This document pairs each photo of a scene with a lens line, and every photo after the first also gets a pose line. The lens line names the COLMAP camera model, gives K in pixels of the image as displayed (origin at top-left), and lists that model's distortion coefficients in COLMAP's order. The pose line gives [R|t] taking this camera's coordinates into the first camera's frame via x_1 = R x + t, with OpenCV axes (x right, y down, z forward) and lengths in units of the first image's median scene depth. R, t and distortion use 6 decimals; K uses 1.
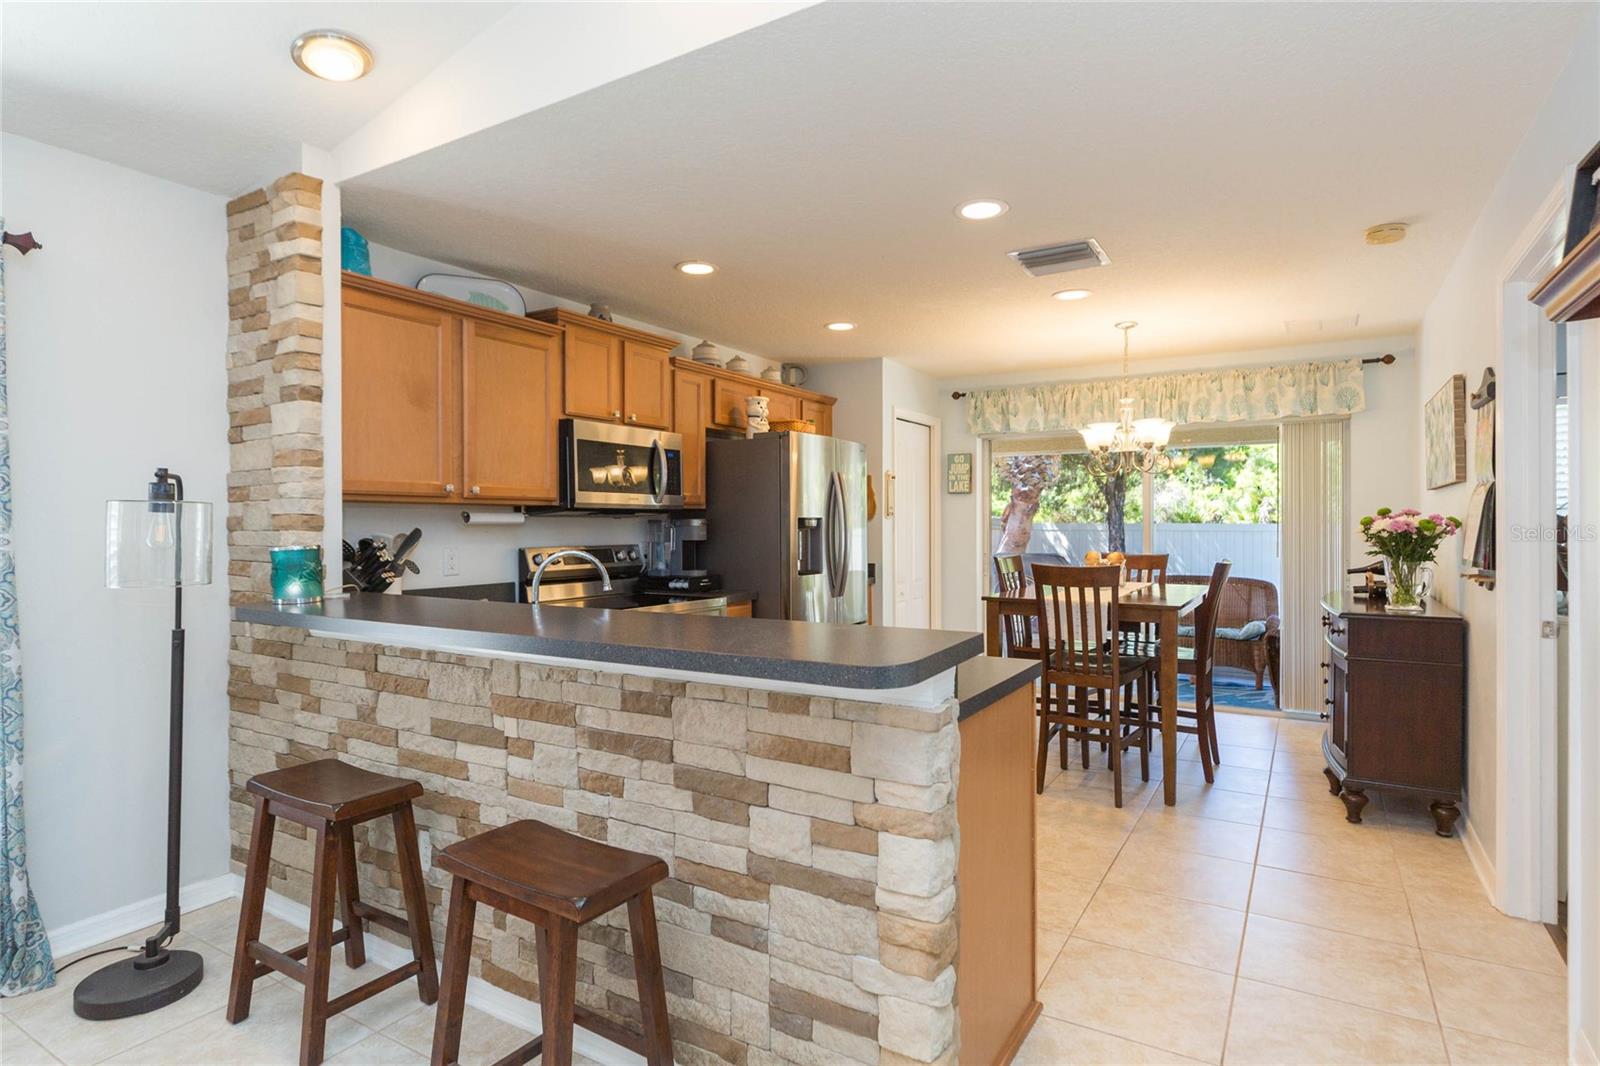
lens RADIAL K [[844.2, 0, 801.7], [0, 844.2, 511.7], [0, 0, 1]] dist [-0.001075, 0.003343]
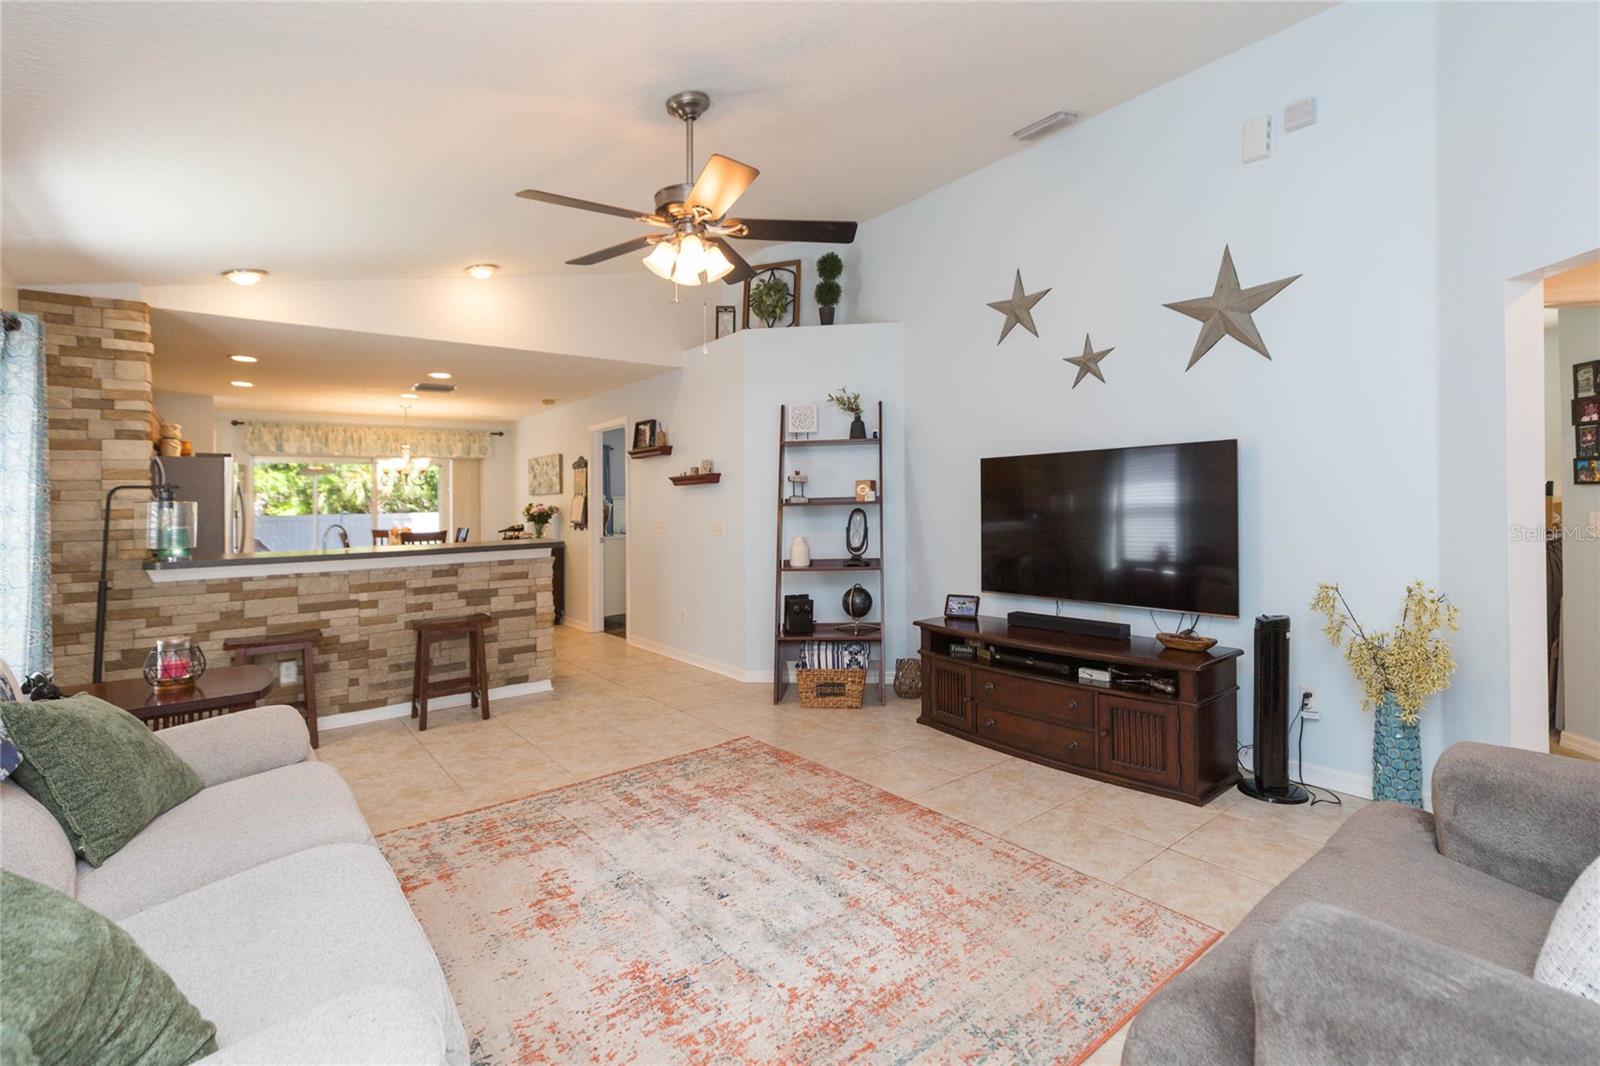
lens RADIAL K [[722.3, 0, 803.2], [0, 722.3, 495.6], [0, 0, 1]] dist [0.000811, 0.001820]
pose [[0.344438, 0.006528, 0.938786, -0.859127], [0.005895, 0.999941, -0.009117, -0.001677], [-0.938790, 0.008674, 0.344380, -0.407073]]
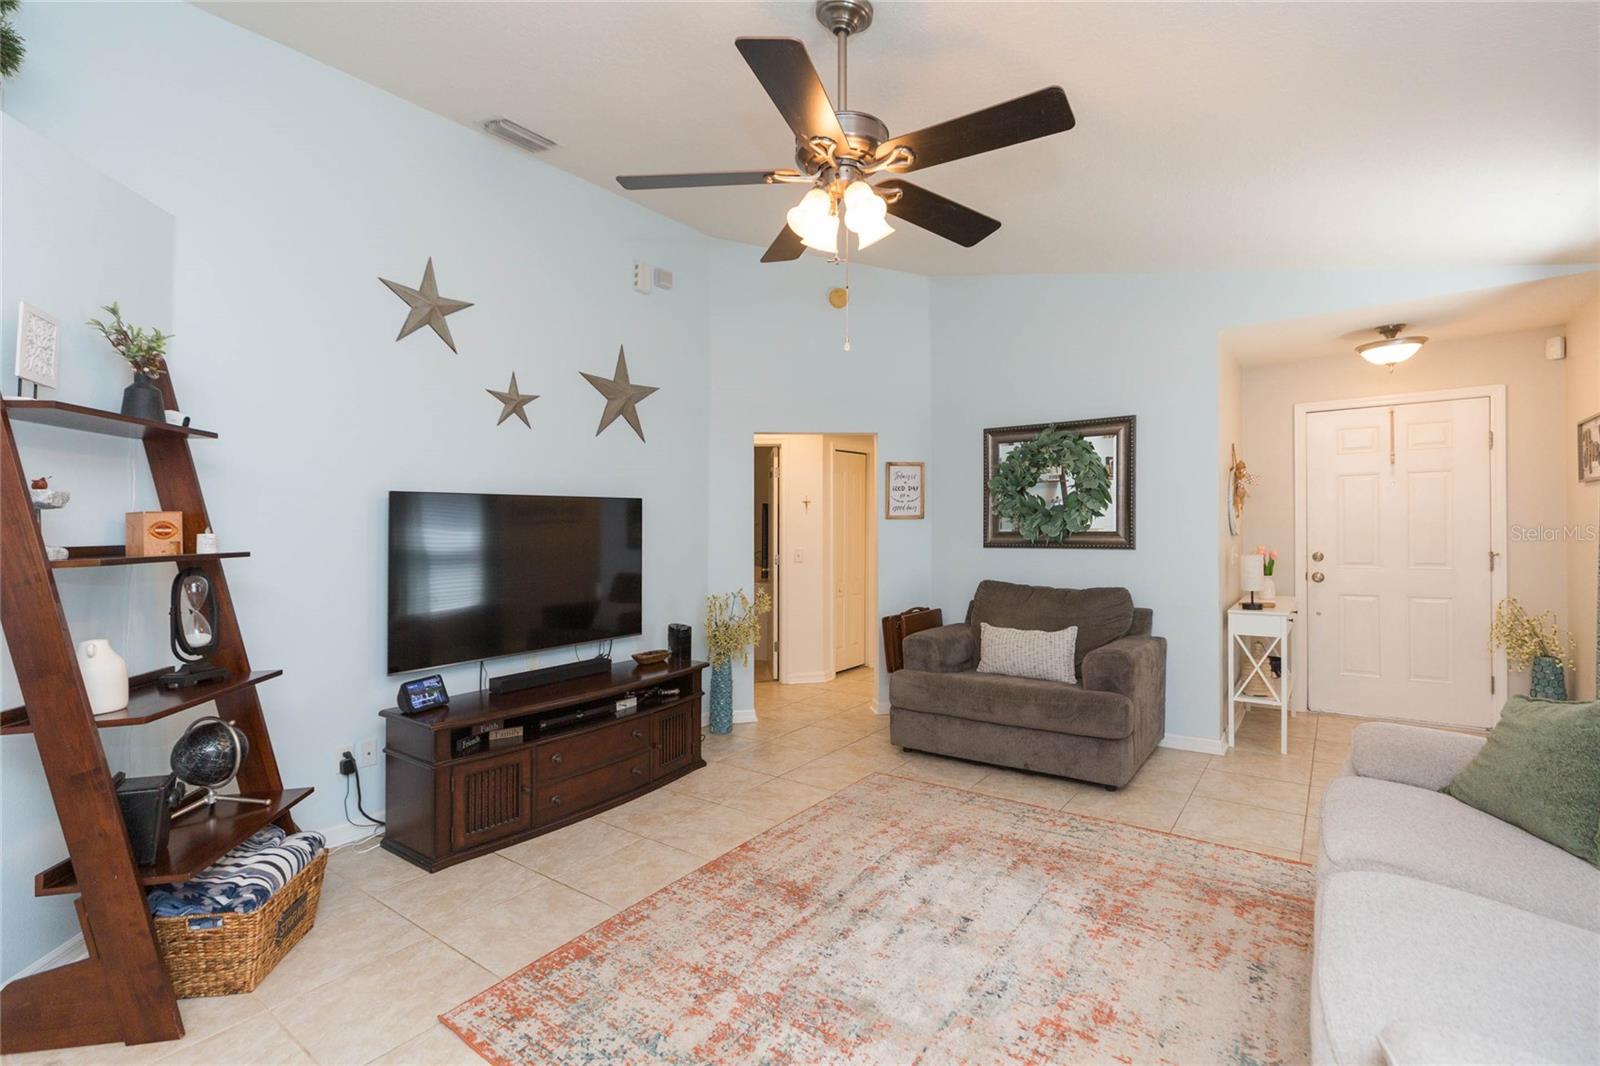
lens RADIAL K [[722.3, 0, 799.5], [0, 722.3, 529.6], [0, 0, 1]] dist [0.000811, 0.001820]
pose [[-0.994737, 0.021842, 0.100109, -0.335352], [0.020710, 0.999709, -0.012337, -0.003314], [-0.100350, -0.010199, -0.994900, 0.362424]]
